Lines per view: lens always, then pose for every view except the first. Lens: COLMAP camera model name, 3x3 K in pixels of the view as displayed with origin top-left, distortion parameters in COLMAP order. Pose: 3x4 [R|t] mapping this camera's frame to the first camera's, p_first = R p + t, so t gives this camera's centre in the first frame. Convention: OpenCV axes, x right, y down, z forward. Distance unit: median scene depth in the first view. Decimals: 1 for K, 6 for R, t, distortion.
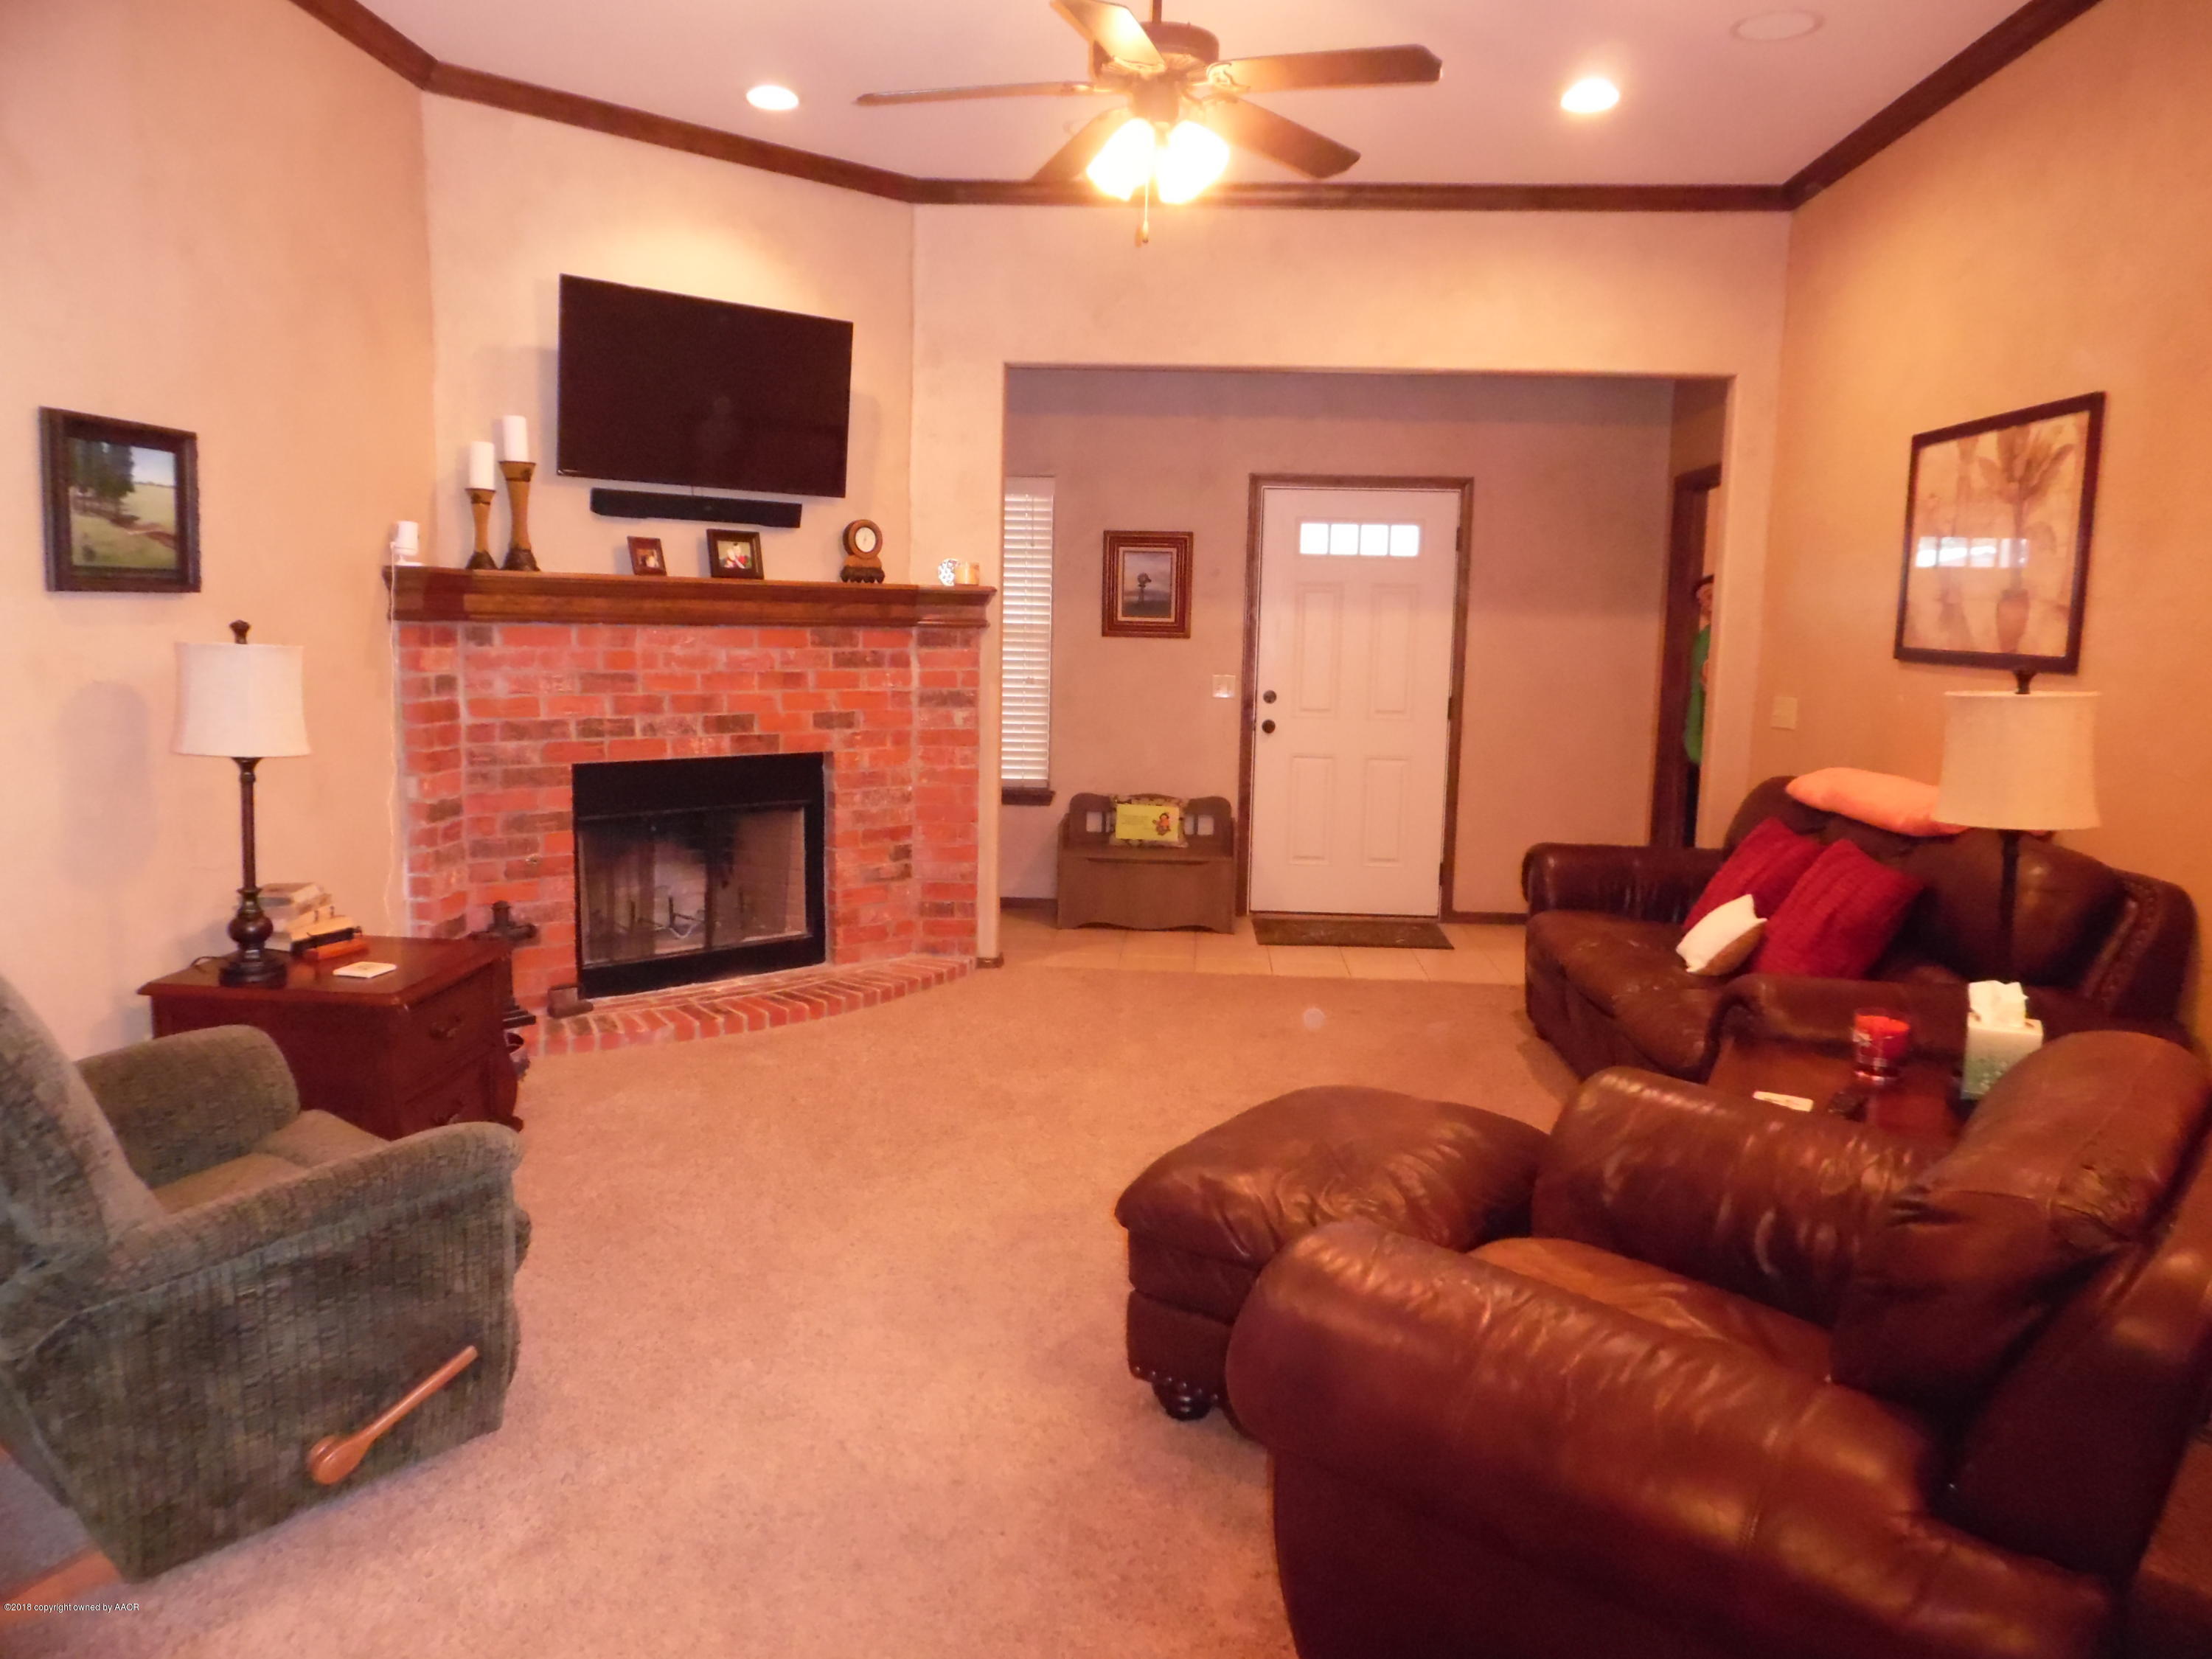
lens RADIAL K [[1523.6, 0, 1110.1], [0, 1523.6, 834.1], [0, 0, 1]] dist [-0.031215, 0.007322]
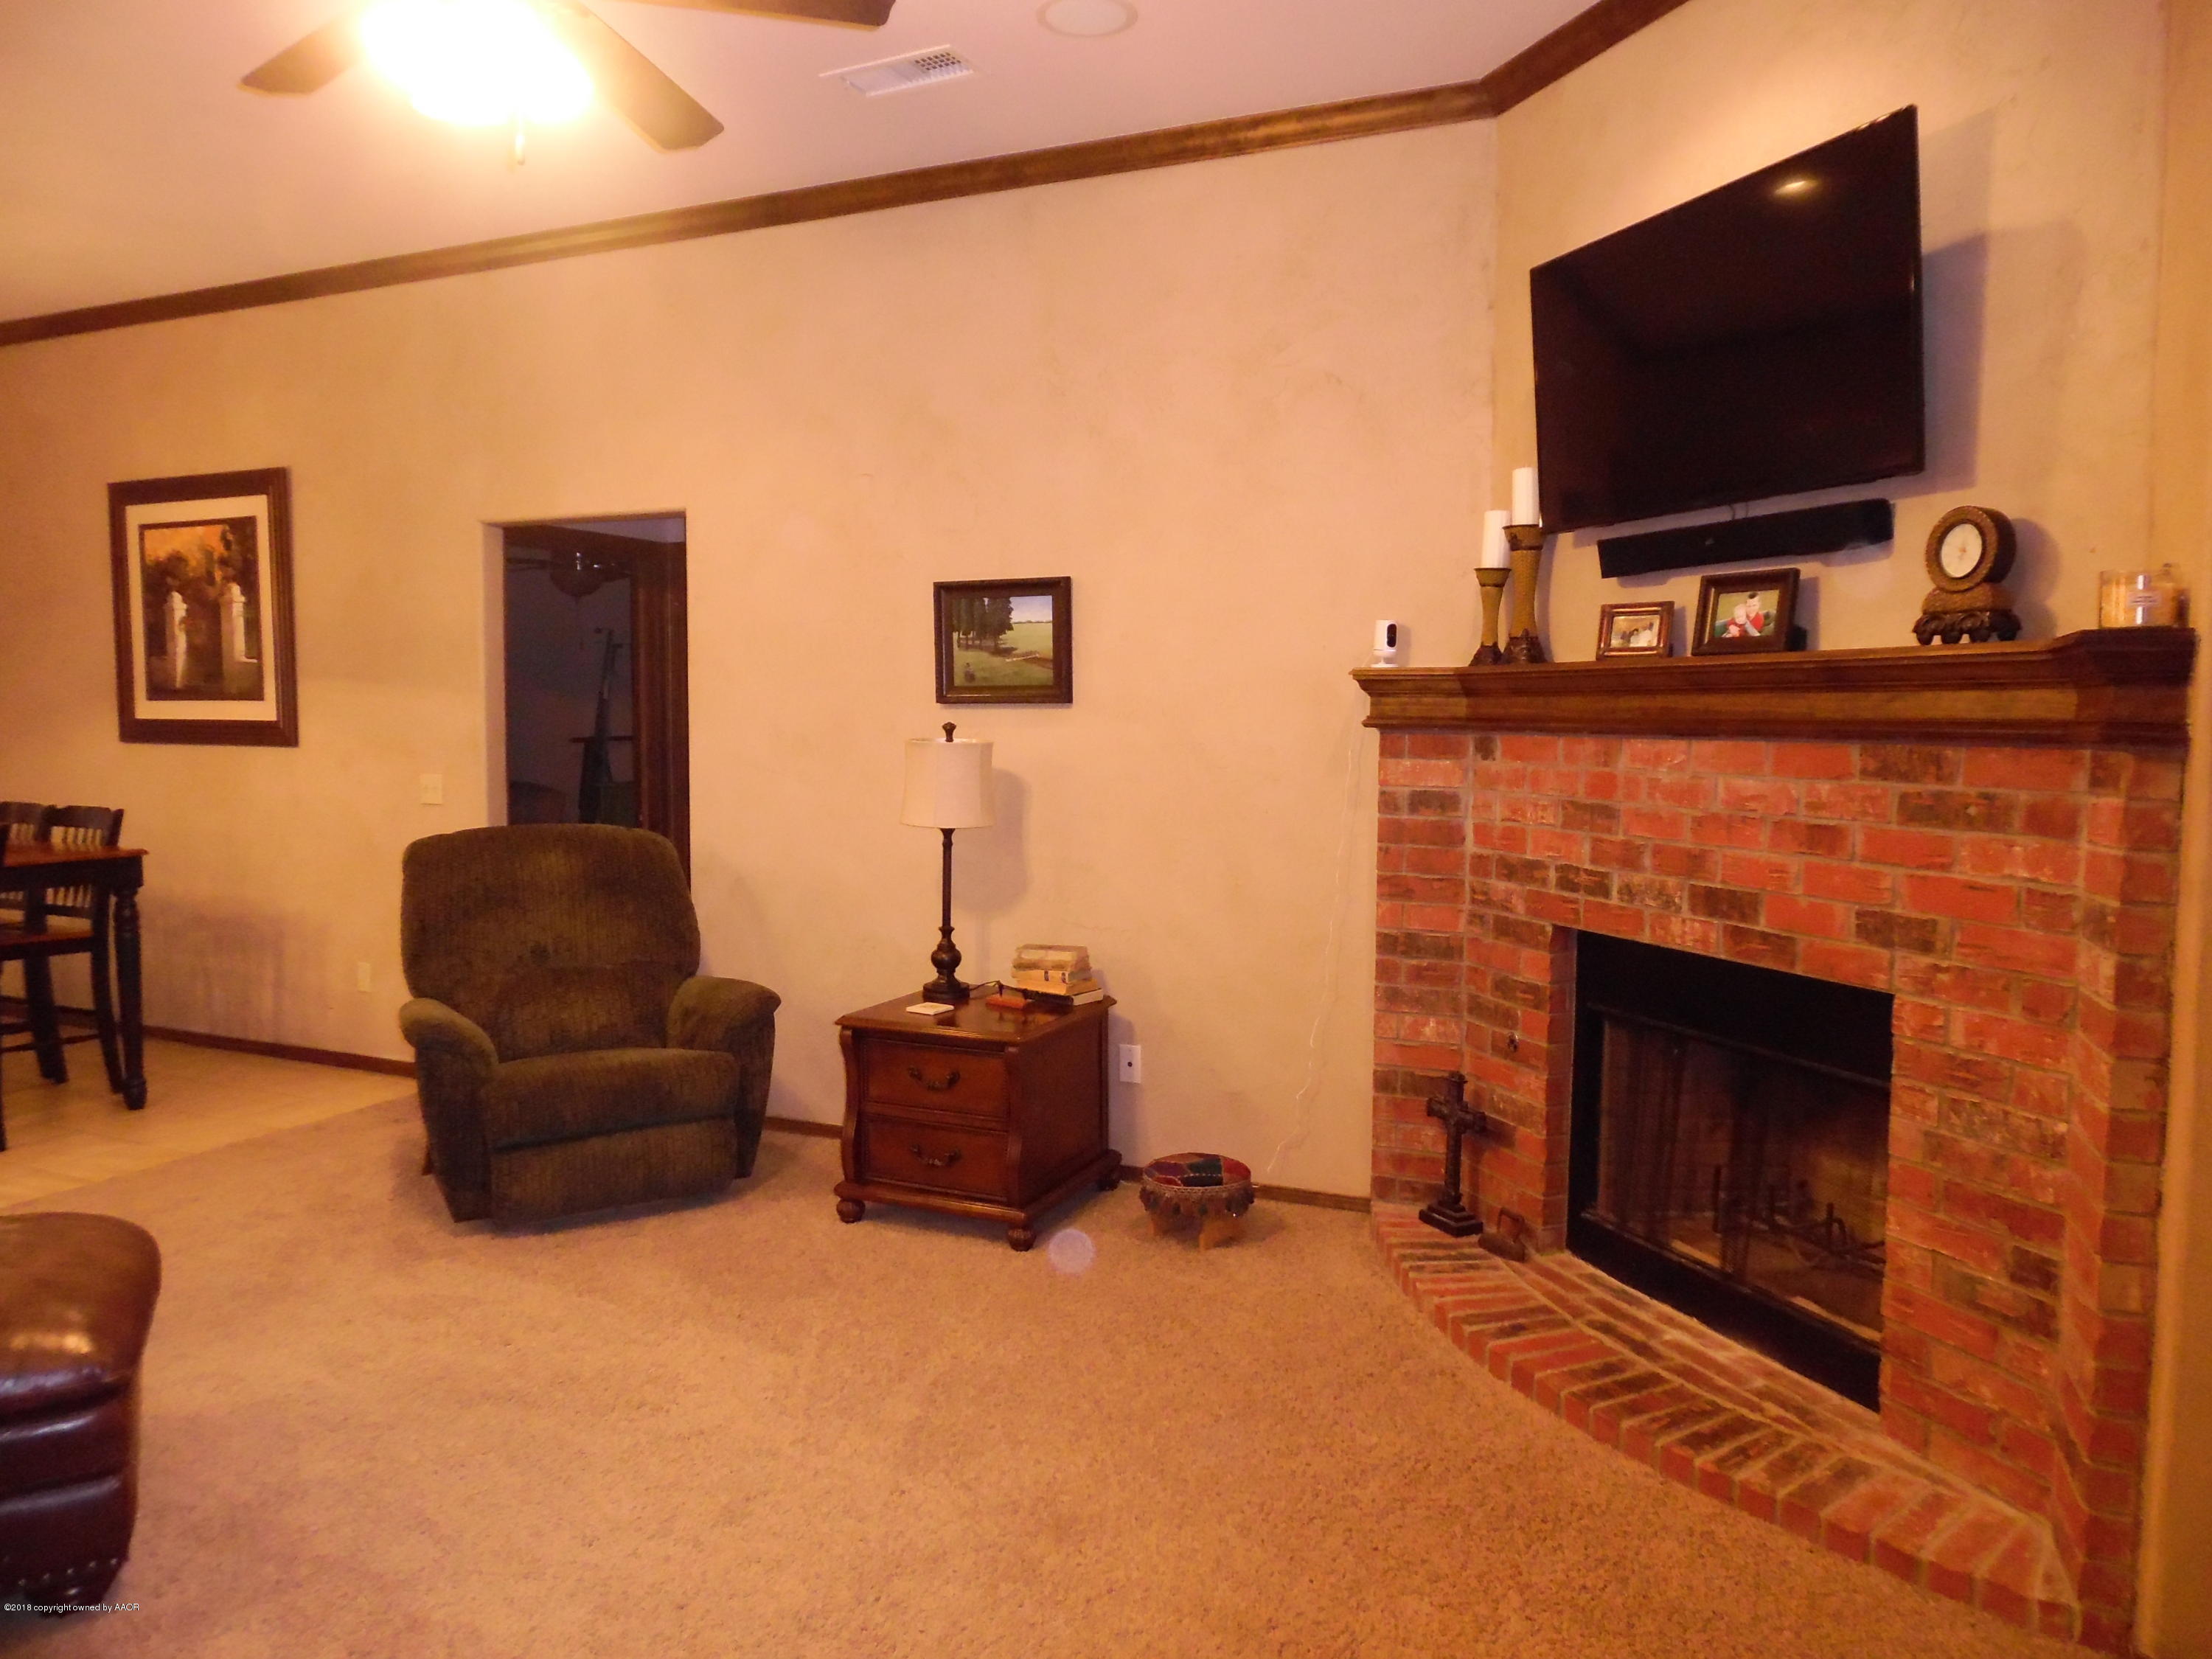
lens RADIAL K [[1523.6, 0, 1111.1], [0, 1523.6, 839.8], [0, 0, 1]] dist [-0.031215, 0.007322]
pose [[-0.356567, 0.051351, -0.932858, 0.348300], [-0.144723, 0.983400, 0.109451, -0.117524], [0.922993, 0.174032, -0.343216, 0.911290]]
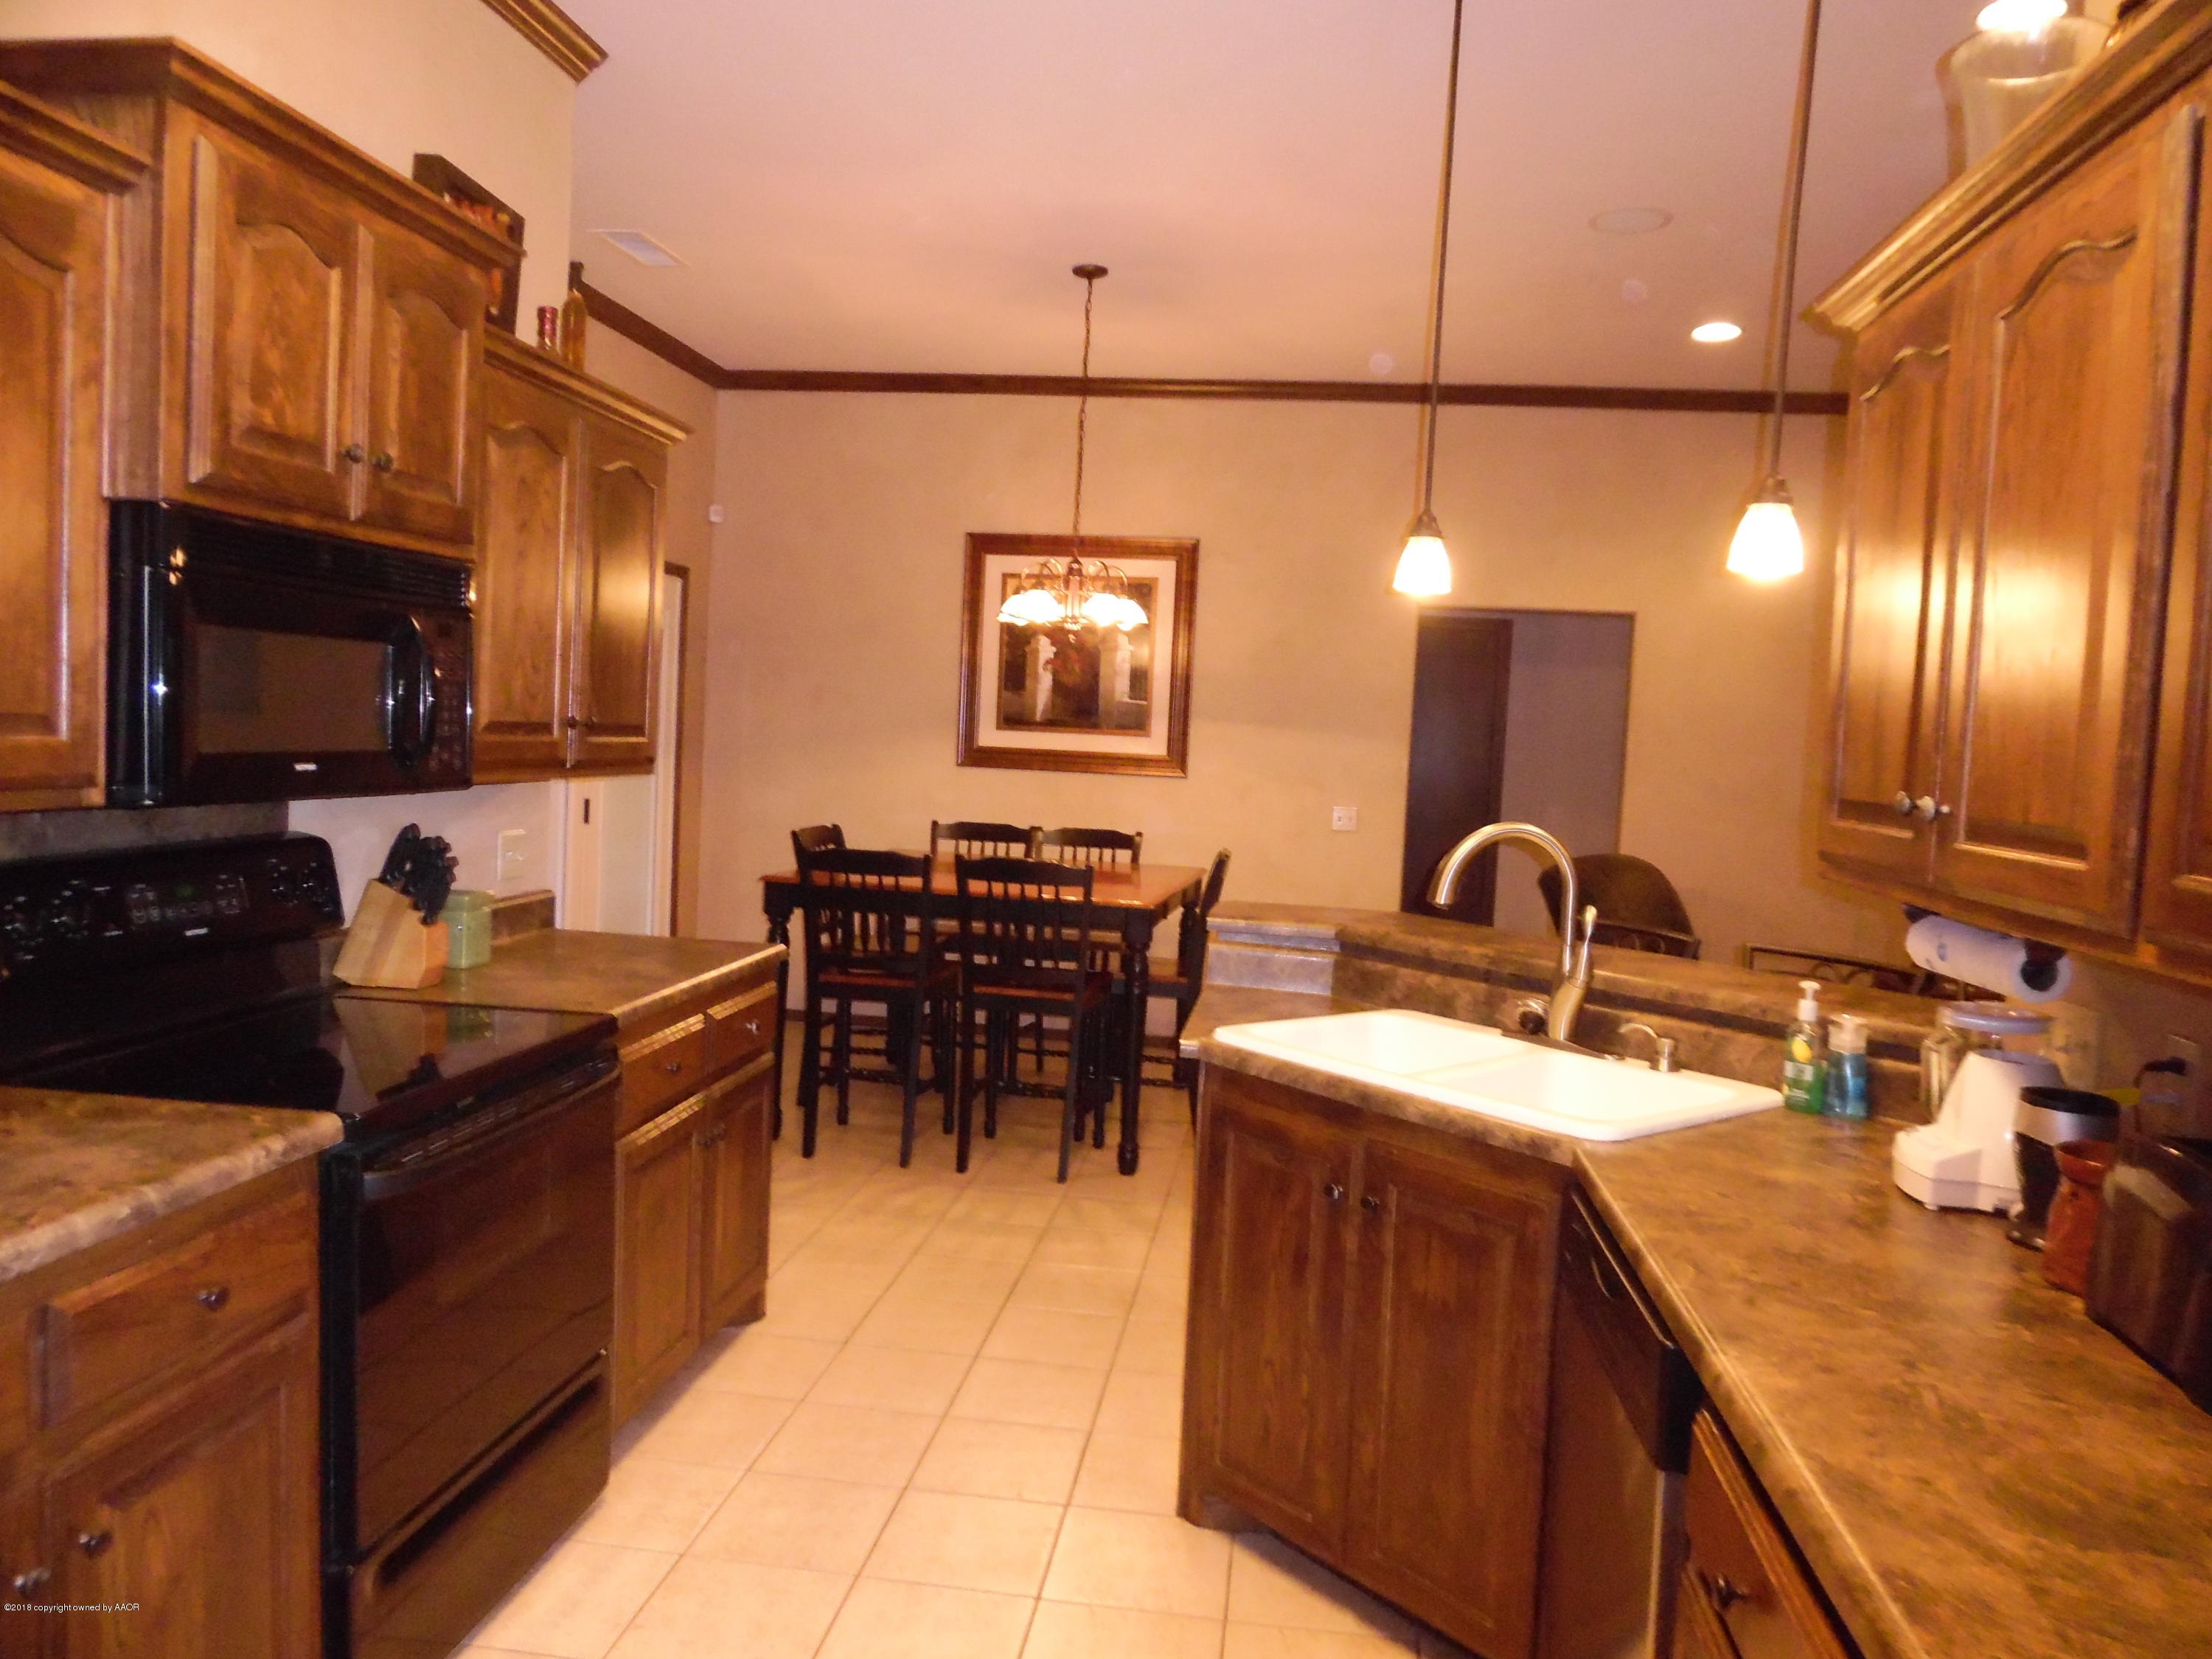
lens RADIAL K [[1523.6, 0, 1113.7], [0, 1523.6, 819.6], [0, 0, 1]] dist [-0.031215, 0.007322]
pose [[-0.082835, 0.036269, -0.995903, 0.778432], [-0.185275, 0.981355, 0.051149, -0.008363], [0.979189, 0.188753, -0.074571, 0.092810]]
